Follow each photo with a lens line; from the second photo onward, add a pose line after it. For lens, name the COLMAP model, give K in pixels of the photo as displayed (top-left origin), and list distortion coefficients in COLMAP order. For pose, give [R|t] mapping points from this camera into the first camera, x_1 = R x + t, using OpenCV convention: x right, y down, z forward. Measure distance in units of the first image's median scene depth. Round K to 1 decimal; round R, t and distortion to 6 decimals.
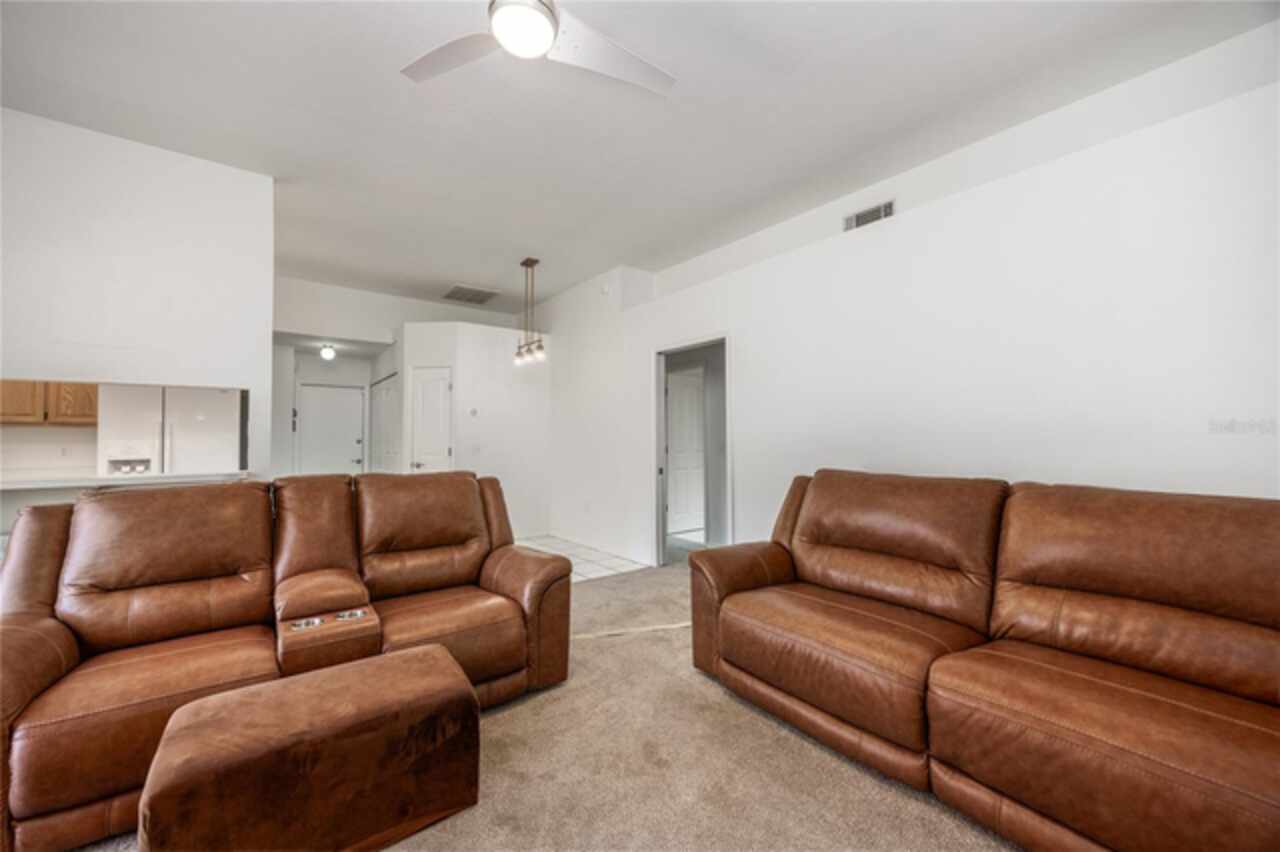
lens RADIAL K [[494.2, 0, 638.1], [0, 494.2, 427.0], [0, 0, 1]] dist [0.004599, -0.000438]
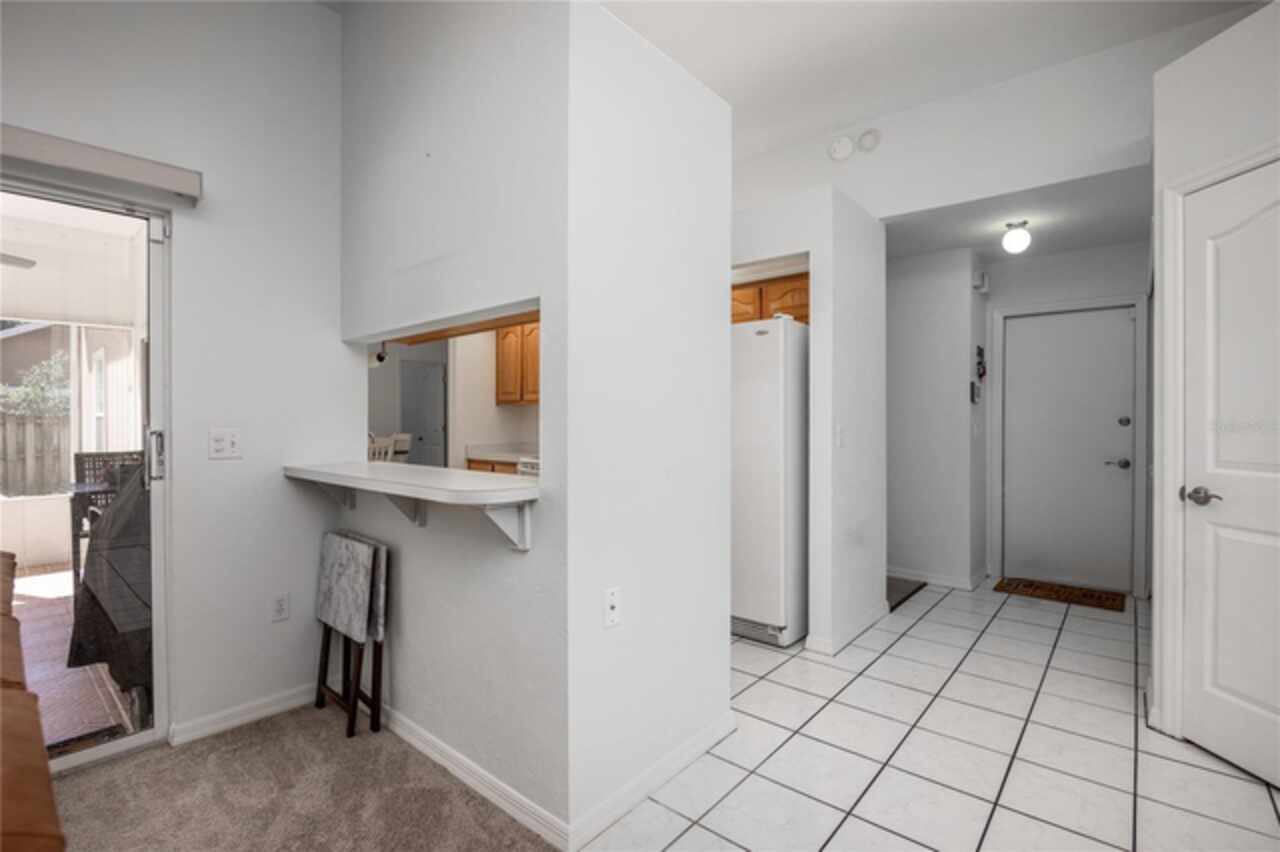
lens RADIAL K [[586.1, 0, 633.0], [0, 586.1, 420.9], [0, 0, 1]] dist [-0.009644, 0.001660]
pose [[0.204977, 0.004114, -0.978758, -0.141535], [0.023316, 0.999687, 0.009085, 0.014581], [0.978489, -0.024683, 0.204817, 0.500800]]
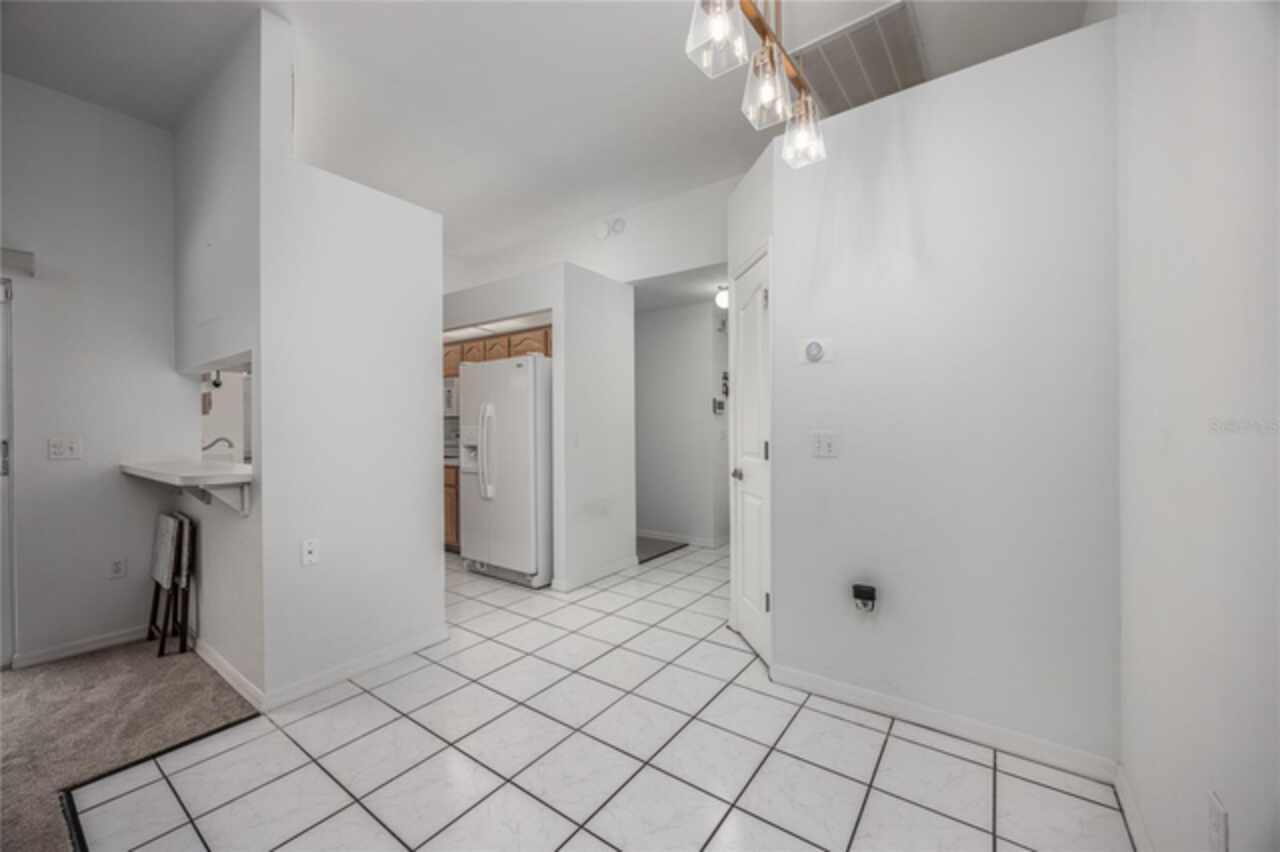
lens RADIAL K [[494.2, 0, 644.5], [0, 494.2, 423.7], [0, 0, 1]] dist [0.004599, -0.000438]
pose [[0.287824, -0.002672, -0.957680, -0.002371], [0.030668, 0.999509, 0.006428, 0.017411], [0.957192, -0.031220, 0.287764, 0.676012]]
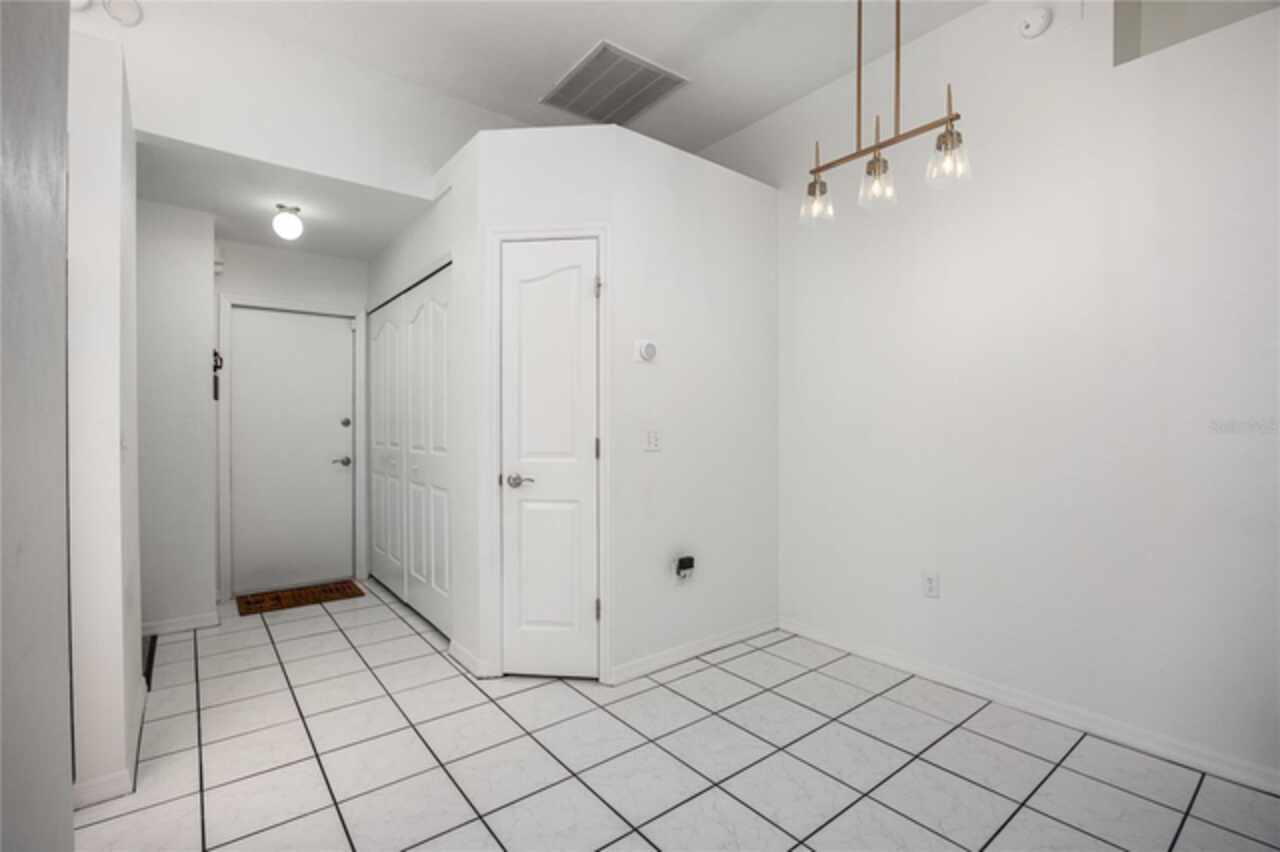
lens RADIAL K [[586.1, 0, 637.3], [0, 586.1, 429.4], [0, 0, 1]] dist [-0.009644, 0.001660]
pose [[0.999971, 0.002661, 0.007192, -0.310005], [-0.002934, 0.999264, 0.038248, 0.013869], [-0.007085, -0.038268, 0.999242, 0.457389]]
